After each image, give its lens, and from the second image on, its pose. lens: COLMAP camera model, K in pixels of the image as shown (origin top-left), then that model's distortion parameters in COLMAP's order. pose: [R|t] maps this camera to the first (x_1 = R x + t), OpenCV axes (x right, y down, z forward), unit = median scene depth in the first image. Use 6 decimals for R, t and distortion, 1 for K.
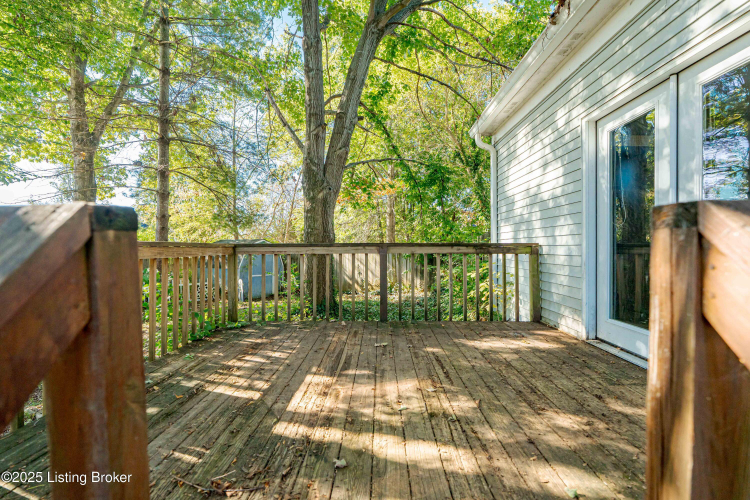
lens RADIAL K [[367.1, 0, 375.0], [0, 367.1, 250.0], [0, 0, 1]] dist [0.001949, 0.000130]
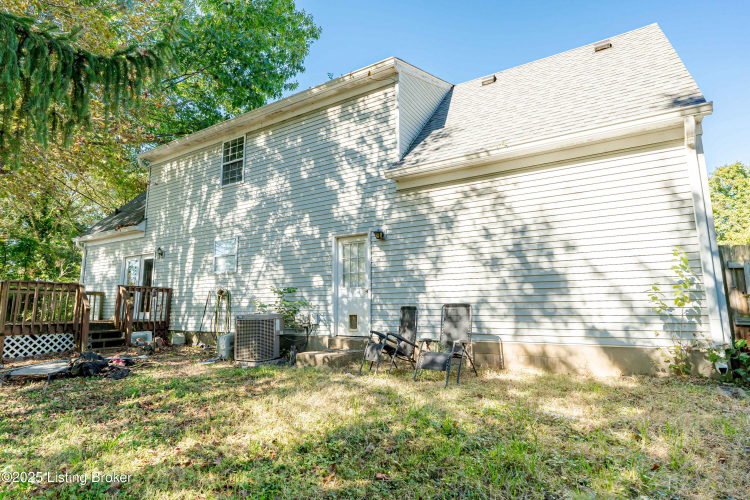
lens RADIAL K [[396.2, 0, 372.7], [0, 396.2, 252.0], [0, 0, 1]] dist [0.000669, -0.000190]
pose [[0.511815, 0.127739, 0.849546, -0.937453], [0.004647, 0.988458, -0.151426, 0.124057], [-0.859083, 0.081450, 0.505314, -1.946281]]
